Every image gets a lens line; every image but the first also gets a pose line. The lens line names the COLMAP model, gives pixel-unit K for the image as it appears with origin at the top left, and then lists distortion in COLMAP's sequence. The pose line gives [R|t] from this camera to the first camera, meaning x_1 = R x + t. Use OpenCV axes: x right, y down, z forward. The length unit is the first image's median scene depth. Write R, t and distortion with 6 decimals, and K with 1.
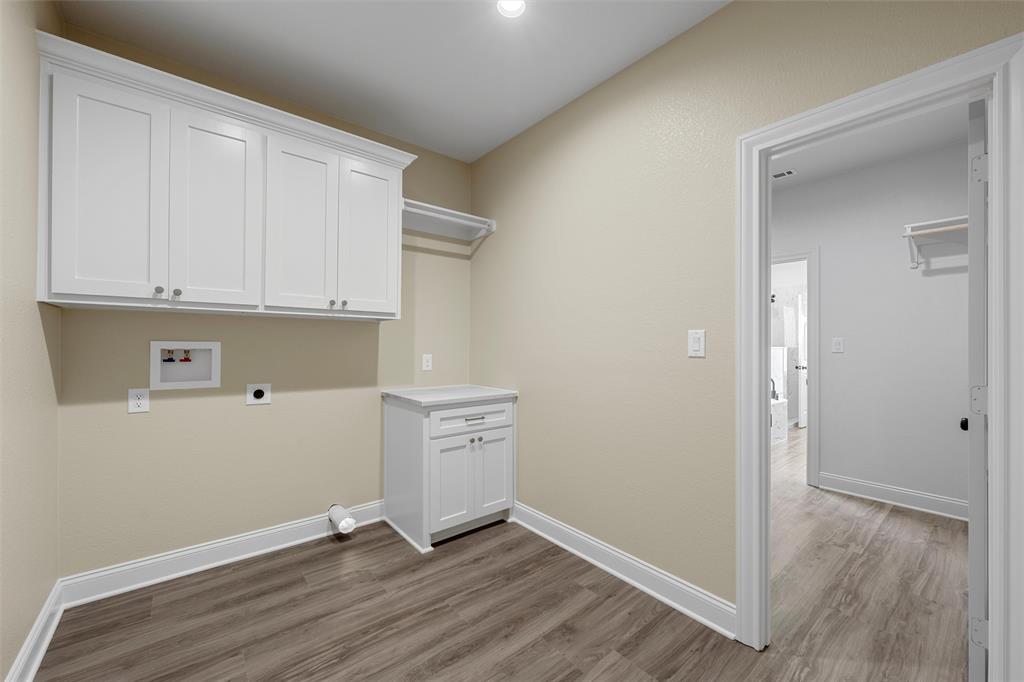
lens RADIAL K [[396.4, 0, 512.0], [0, 396.4, 341.0], [0, 0, 1]] dist [0.000289, 0.000209]
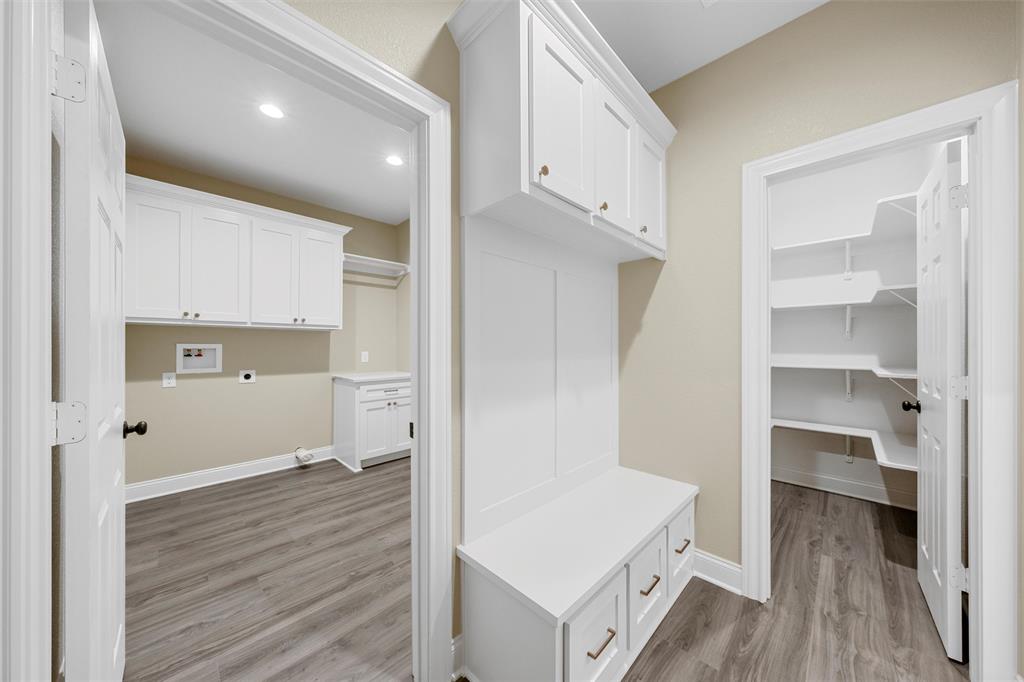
lens RADIAL K [[339.7, 0, 513.9], [0, 339.7, 343.2], [0, 0, 1]] dist [-0.000251, -0.000072]
pose [[0.994552, -0.004264, 0.104155, 0.291142], [0.004077, 0.999990, 0.002007, 0.001044], [-0.104162, -0.001572, 0.994559, -0.479256]]
